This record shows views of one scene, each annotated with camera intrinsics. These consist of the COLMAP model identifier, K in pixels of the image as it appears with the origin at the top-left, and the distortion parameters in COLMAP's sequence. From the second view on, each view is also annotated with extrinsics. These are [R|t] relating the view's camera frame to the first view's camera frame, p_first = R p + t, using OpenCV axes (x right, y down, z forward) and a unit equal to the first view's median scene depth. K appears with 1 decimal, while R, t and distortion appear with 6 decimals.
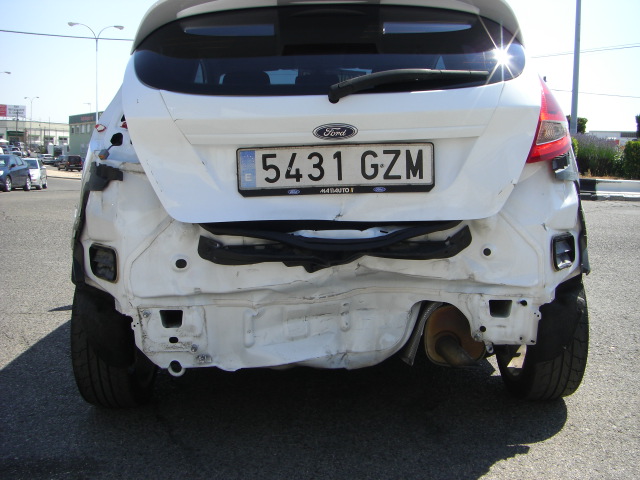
lens RADIAL K [[719.7, 0, 320.0], [0, 719.7, 240.0], [0, 0, 1]] dist [-0.181280, 0.096414]
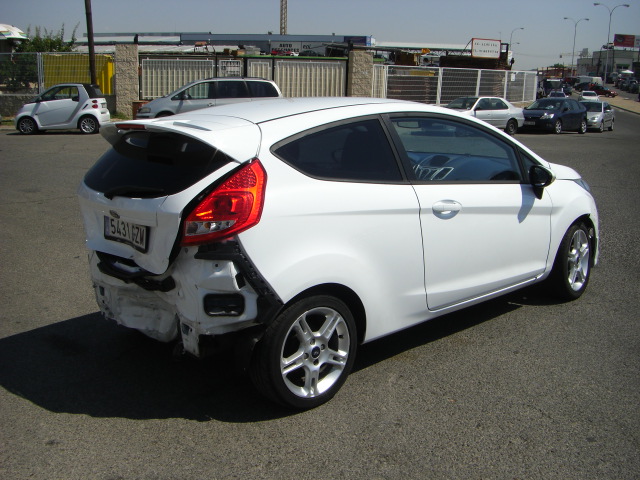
lens RADIAL K [[719.7, 0, 320.0], [0, 719.7, 240.0], [0, 0, 1]] dist [-0.181280, 0.096414]
pose [[0.658439, 0.164545, -0.734427, 1.642260], [-0.089251, 0.985994, 0.140891, -0.367932], [0.747324, -0.027220, 0.663903, 0.145958]]
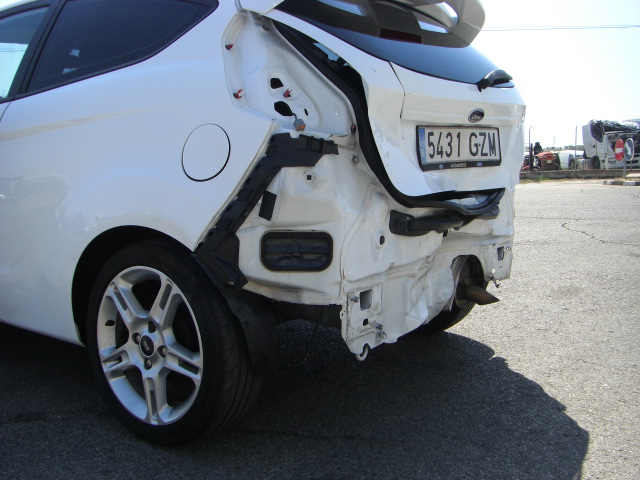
lens RADIAL K [[719.7, 0, 320.0], [0, 719.7, 240.0], [0, 0, 1]] dist [-0.181280, 0.096414]
pose [[0.592150, -0.086567, 0.801165, -1.021748], [0.090148, 0.995089, 0.040891, -0.014843], [-0.800770, 0.048010, 0.597045, 0.473015]]
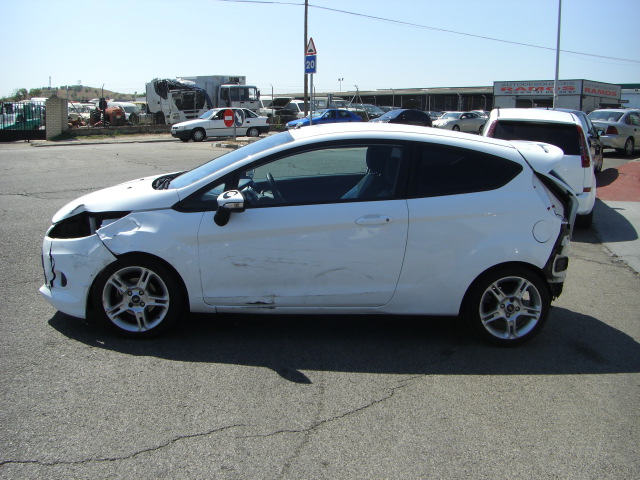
lens RADIAL K [[719.7, 0, 320.0], [0, 719.7, 240.0], [0, 0, 1]] dist [-0.181280, 0.096414]
pose [[-0.047619, -0.181902, 0.982163, -2.691339], [0.085683, 0.978910, 0.185453, -0.580450], [-0.995184, 0.092986, -0.031029, 1.950431]]
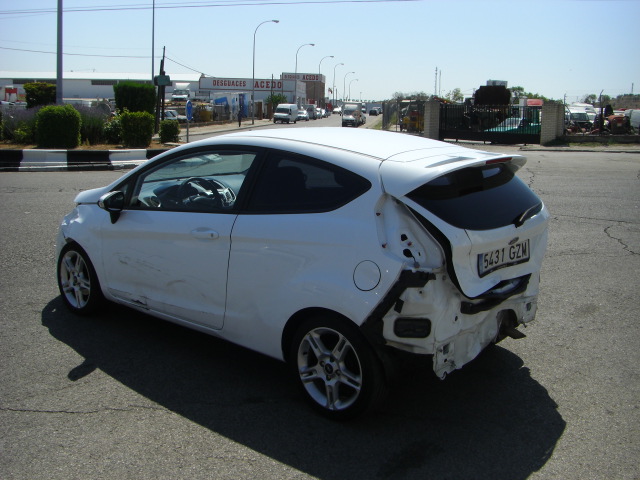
lens RADIAL K [[719.7, 0, 320.0], [0, 719.7, 240.0], [0, 0, 1]] dist [-0.181280, 0.096414]
pose [[0.667212, -0.131406, 0.733186, -1.727133], [0.070311, 0.991032, 0.113635, -0.395586], [-0.741542, -0.024268, 0.670467, 0.032519]]
